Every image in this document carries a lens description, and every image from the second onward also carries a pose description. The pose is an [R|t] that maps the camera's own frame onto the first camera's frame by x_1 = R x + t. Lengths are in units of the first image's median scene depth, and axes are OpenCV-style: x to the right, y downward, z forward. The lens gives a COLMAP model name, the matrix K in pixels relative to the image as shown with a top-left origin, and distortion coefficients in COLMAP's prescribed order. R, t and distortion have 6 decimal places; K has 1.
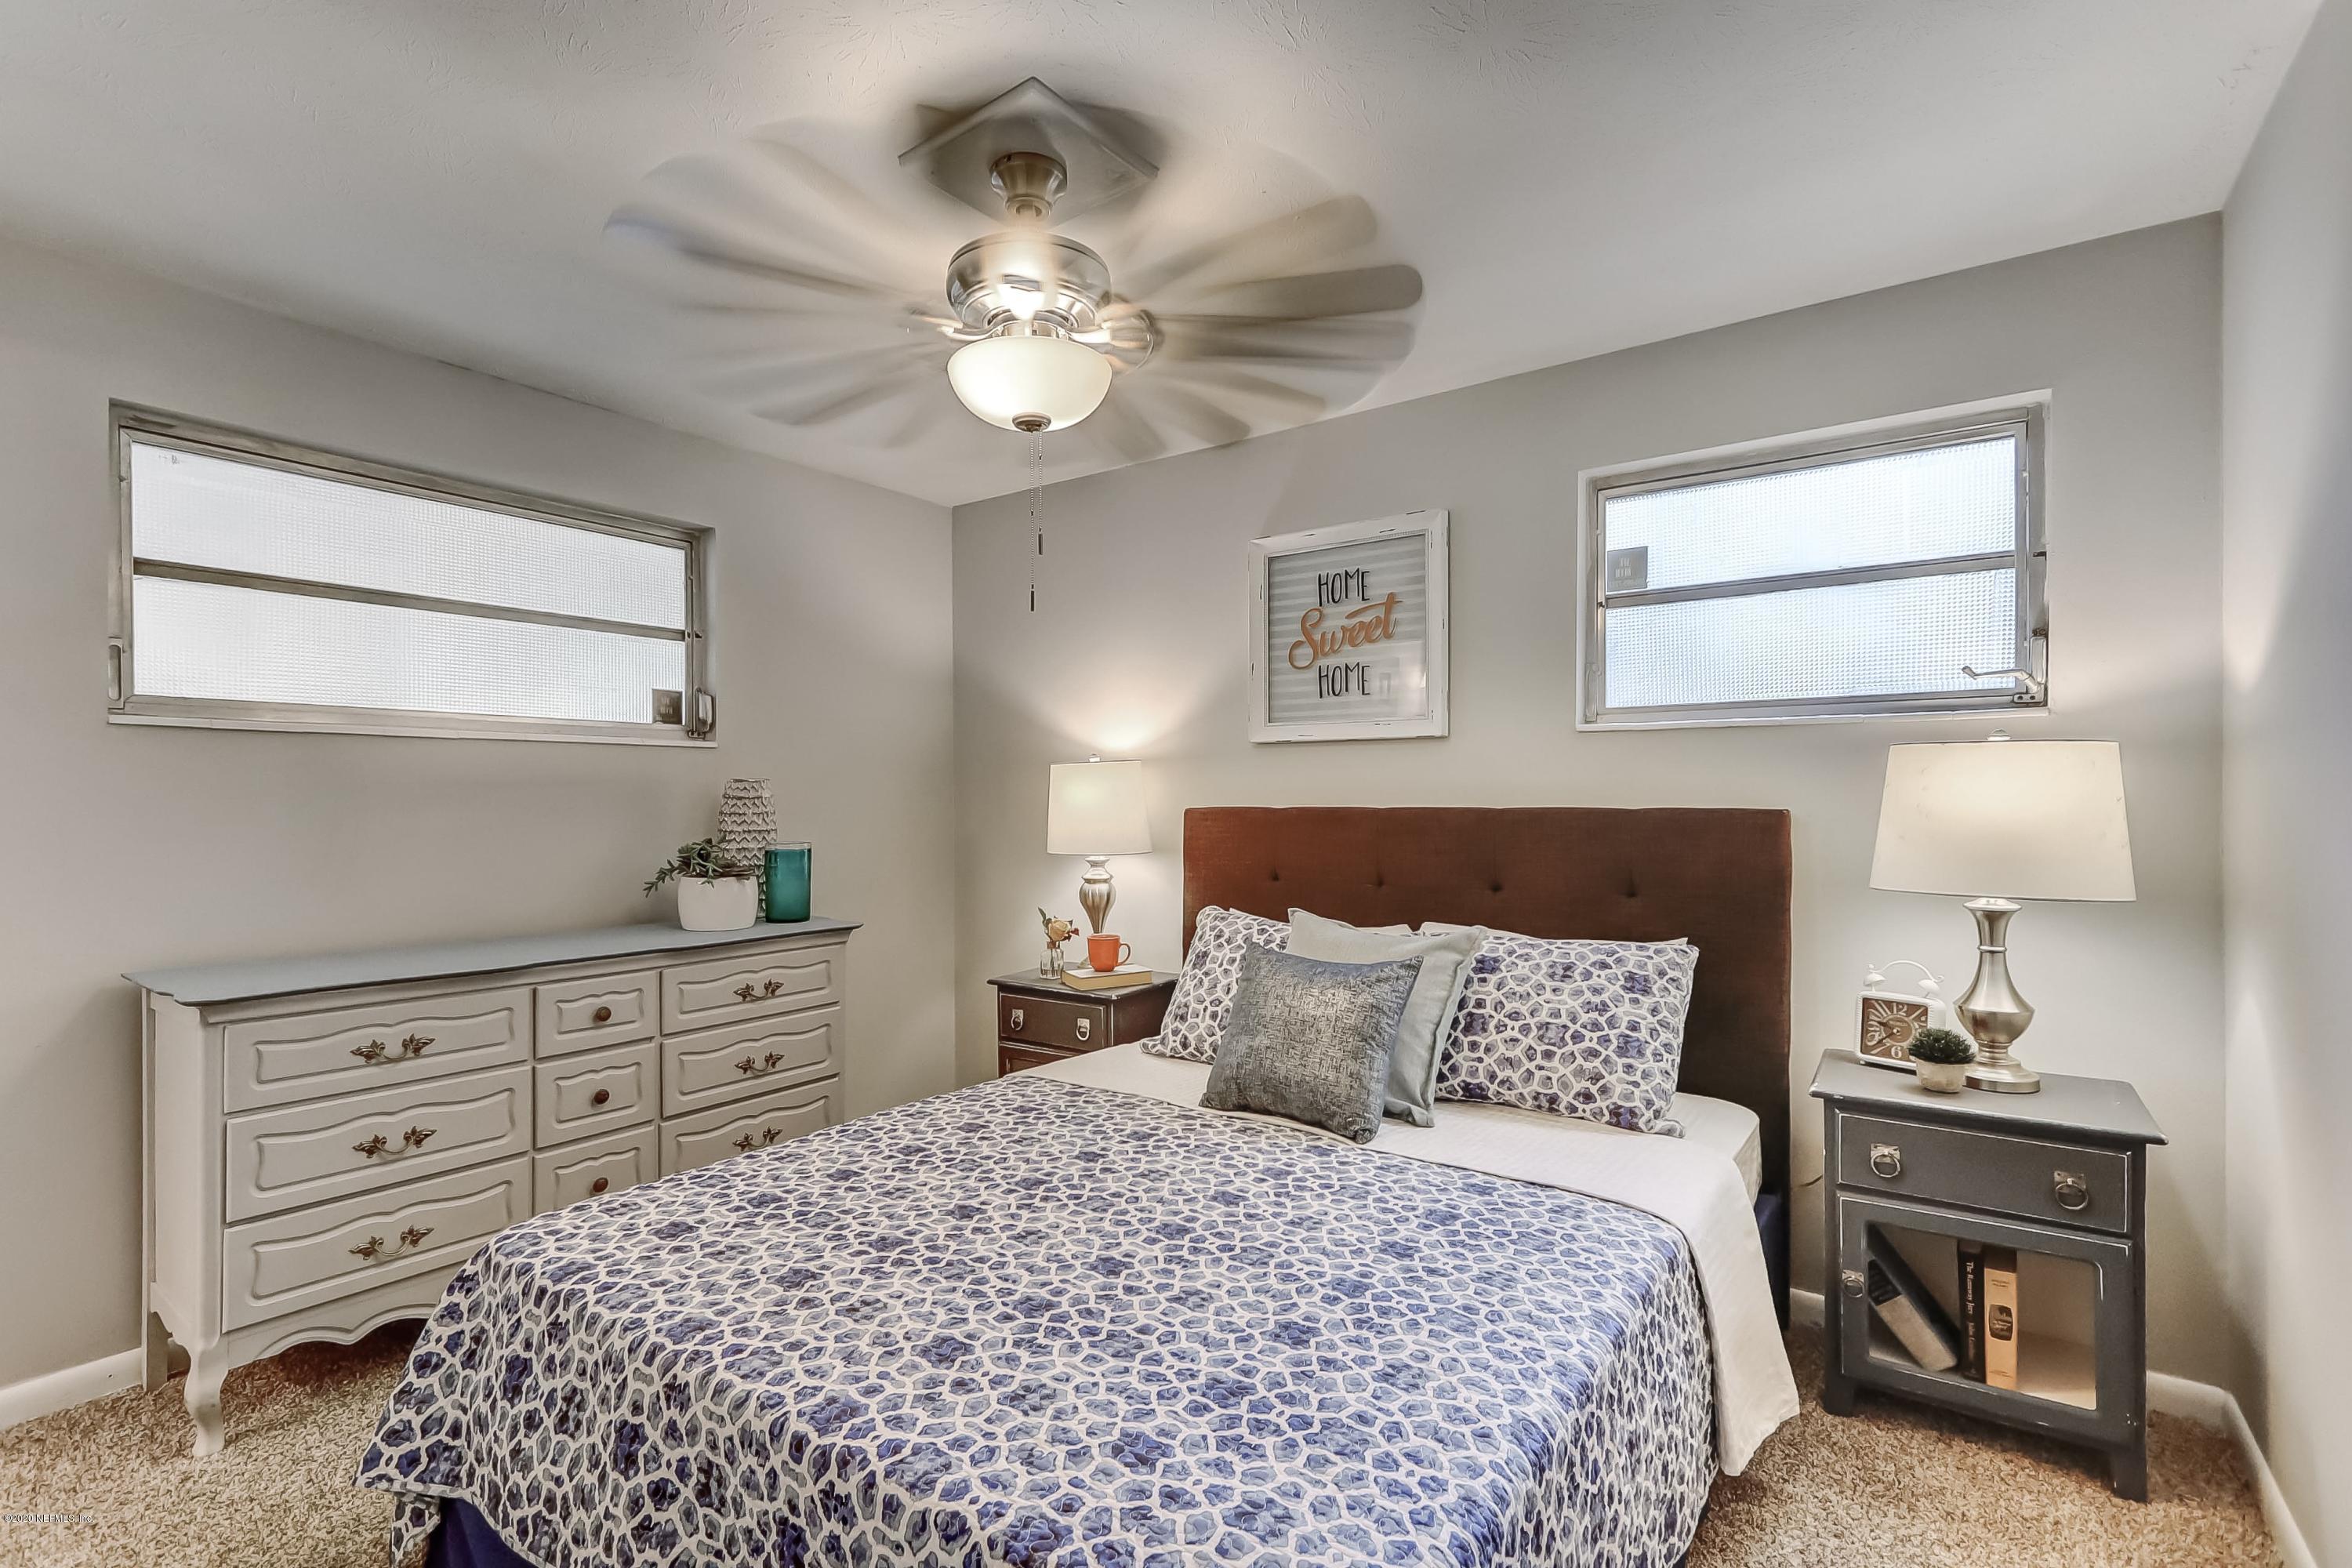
lens RADIAL K [[1078.0, 0, 1152.7], [0, 1078.0, 801.0], [0, 0, 1]] dist [0.003327, 0.001690]
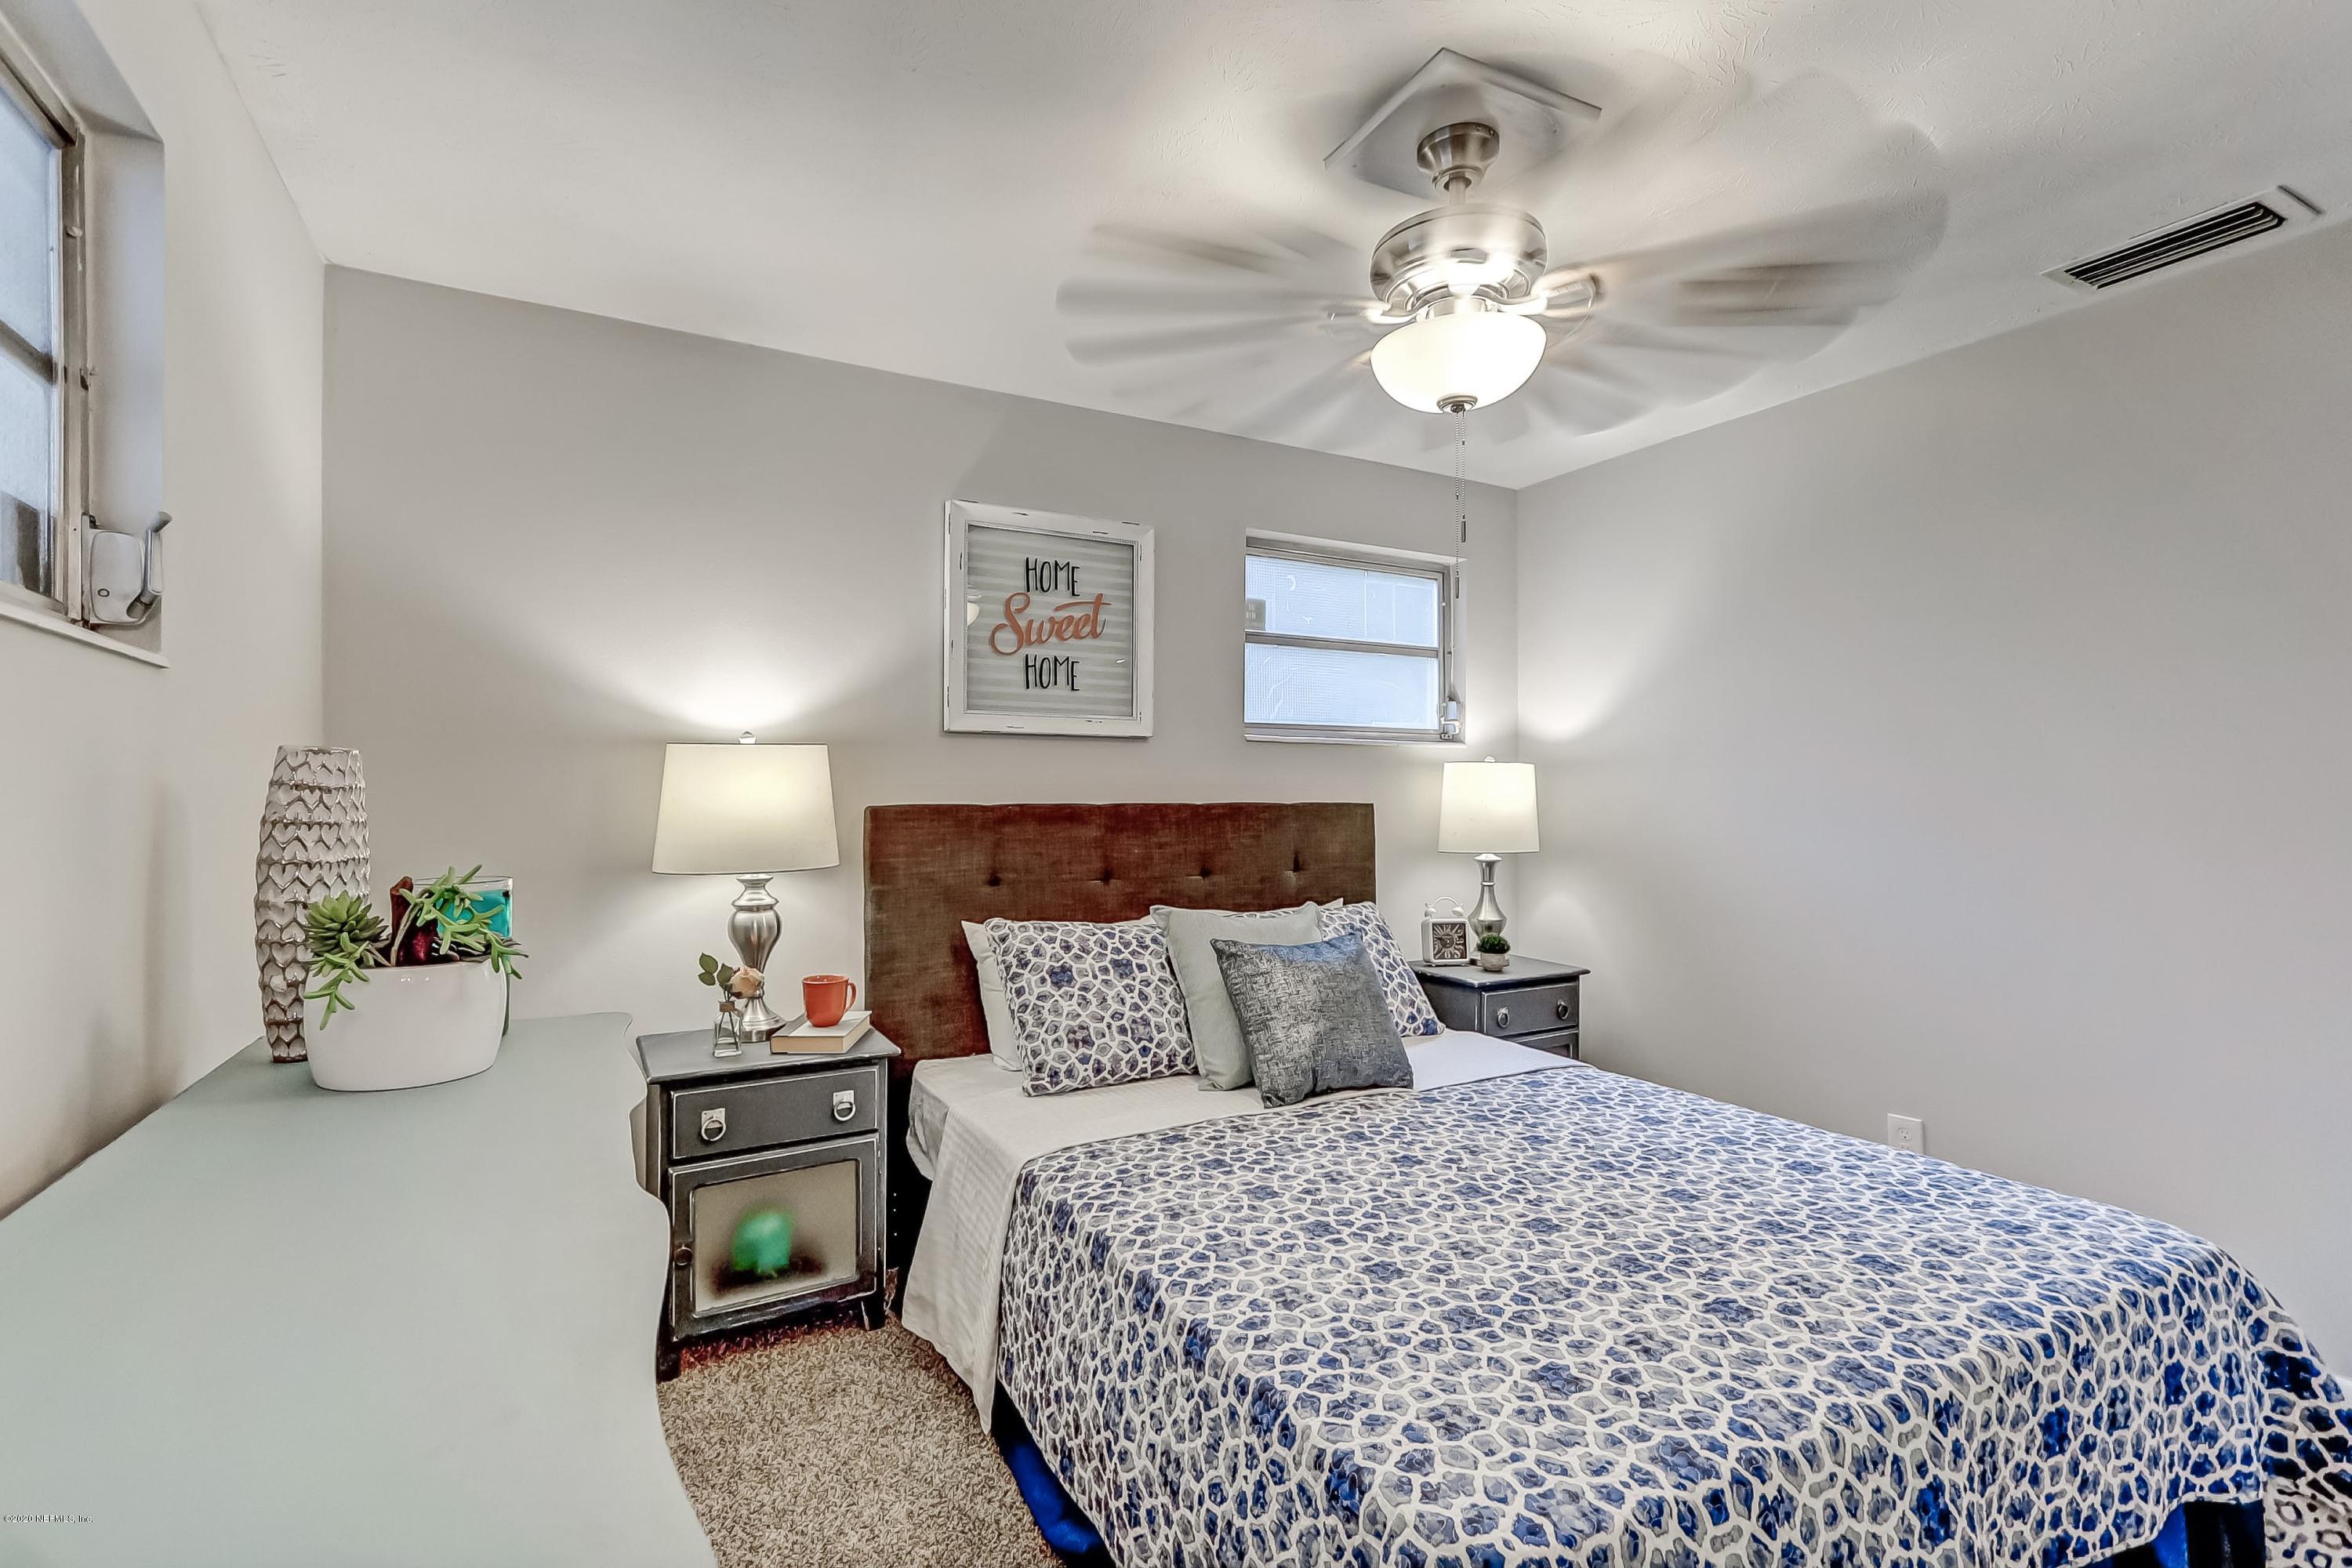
lens RADIAL K [[1078.0, 0, 1154.9], [0, 1078.0, 785.4], [0, 0, 1]] dist [0.003327, 0.001690]
pose [[0.421771, 0.013454, 0.906603, -0.676831], [0.001220, 0.999881, -0.015406, 0.004431], [-0.906702, 0.007603, 0.421704, 0.517642]]
